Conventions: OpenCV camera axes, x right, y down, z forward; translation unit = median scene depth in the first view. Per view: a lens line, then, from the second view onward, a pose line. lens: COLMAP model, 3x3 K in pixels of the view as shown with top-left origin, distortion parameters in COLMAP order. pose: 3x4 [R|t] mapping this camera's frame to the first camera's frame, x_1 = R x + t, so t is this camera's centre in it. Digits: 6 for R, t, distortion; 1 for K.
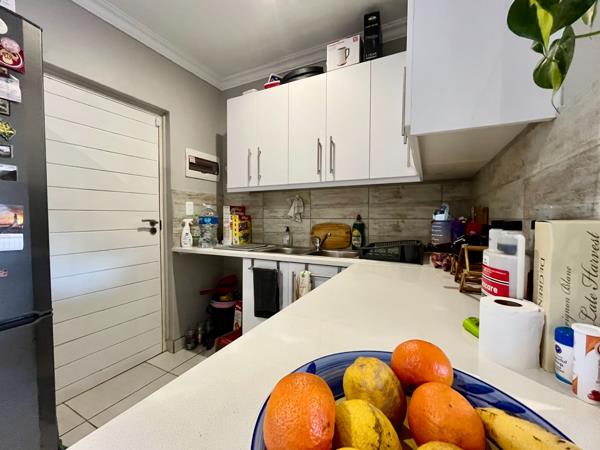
lens RADIAL K [[247.0, 0, 300.9], [0, 247.0, 225.1], [0, 0, 1]] dist [-0.001771, -0.000326]
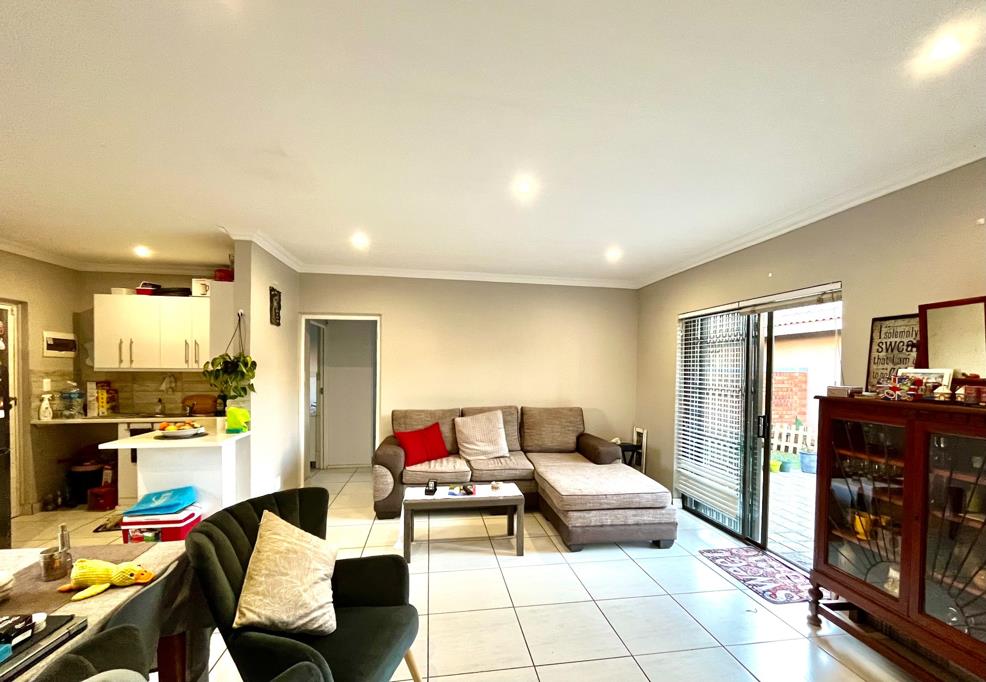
lens RADIAL K [[426.6, 0, 502.3], [0, 426.6, 377.1], [0, 0, 1]] dist [-0.002936, 0.000043]
pose [[0.805168, -0.007928, 0.592994, 0.066185], [0.012598, 0.999914, -0.003737, -0.071353], [-0.592913, 0.010479, 0.805198, -1.783166]]
